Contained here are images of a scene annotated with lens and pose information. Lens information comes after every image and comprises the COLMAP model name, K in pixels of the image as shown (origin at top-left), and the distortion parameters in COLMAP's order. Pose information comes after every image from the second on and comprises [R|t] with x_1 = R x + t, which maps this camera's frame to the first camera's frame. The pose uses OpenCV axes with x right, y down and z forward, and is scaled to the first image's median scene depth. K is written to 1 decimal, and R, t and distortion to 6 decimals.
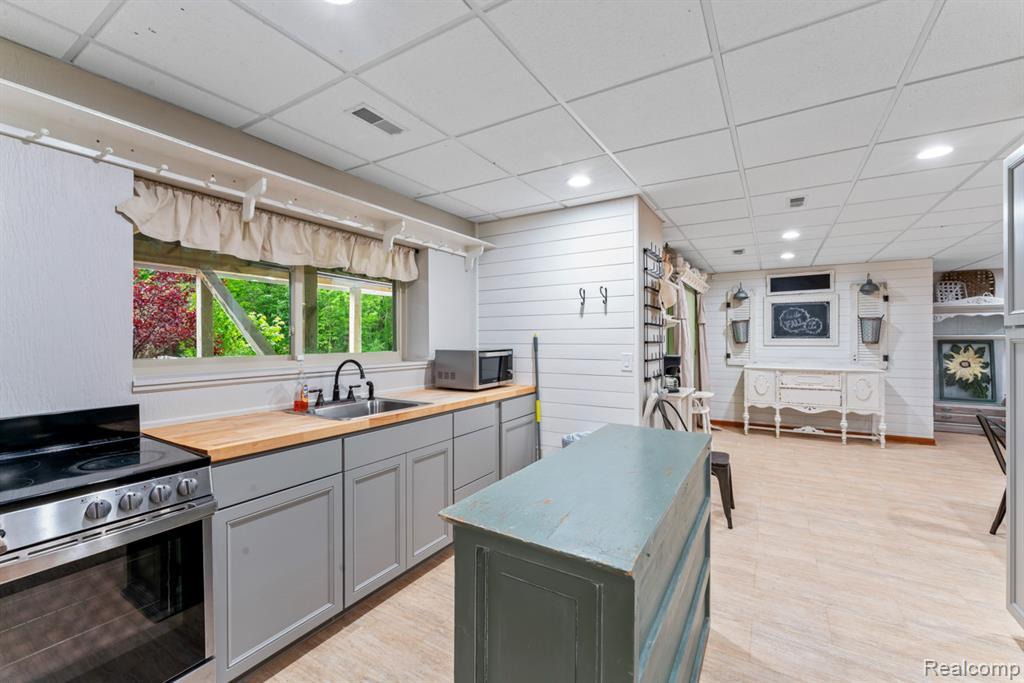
lens RADIAL K [[428.0, 0, 504.1], [0, 428.0, 336.2], [0, 0, 1]] dist [-0.001345, -0.000149]
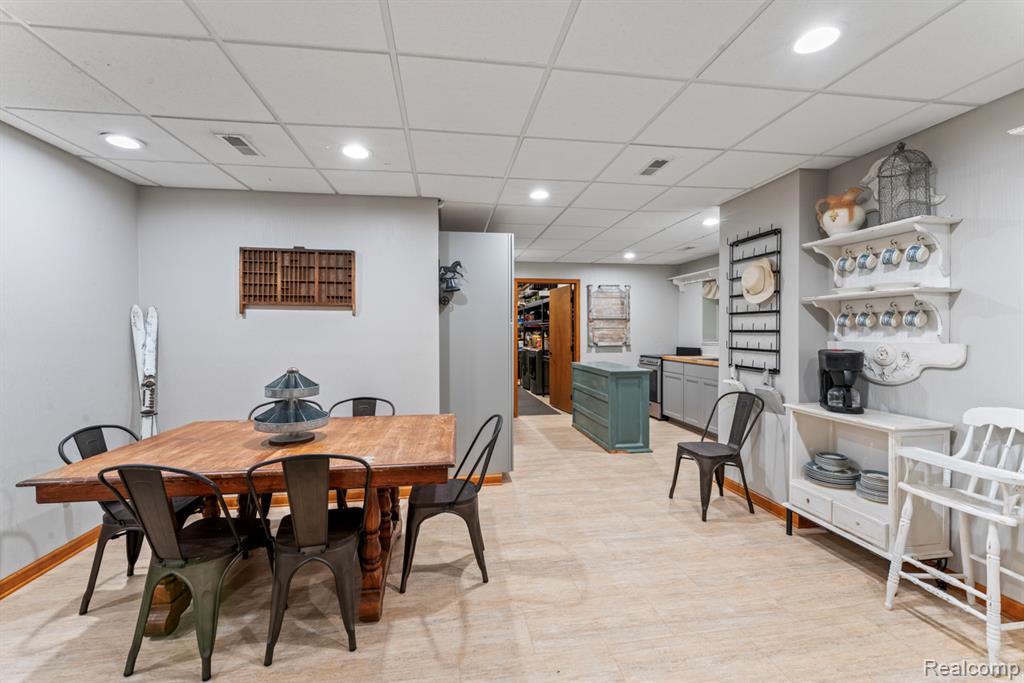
lens RADIAL K [[428.0, 0, 504.1], [0, 428.0, 336.2], [0, 0, 1]] dist [-0.001345, -0.000149]
pose [[-0.763767, 0.007424, -0.645450, 1.836085], [0.005246, 0.999972, 0.005294, 0.024673], [0.645471, 0.000658, -0.763784, 1.831452]]
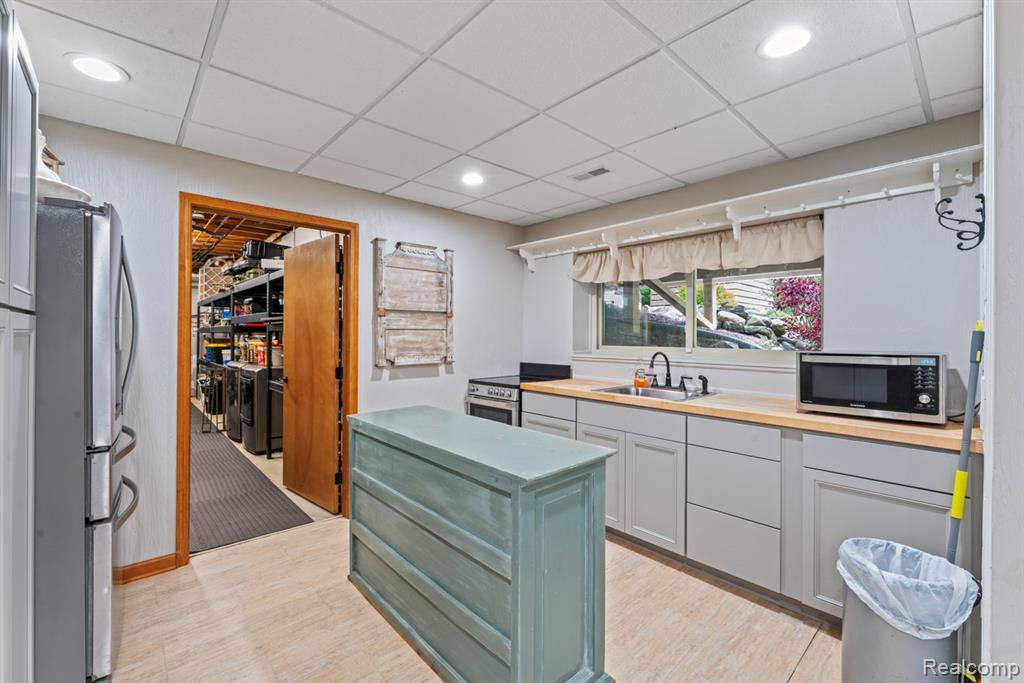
lens RADIAL K [[428.0, 0, 504.1], [0, 428.0, 336.2], [0, 0, 1]] dist [-0.001345, -0.000149]
pose [[-0.279398, 0.001055, -0.960175, 0.852681], [-0.001671, 0.999997, 0.001585, 0.010350], [0.960174, 0.002048, -0.279396, 0.879828]]
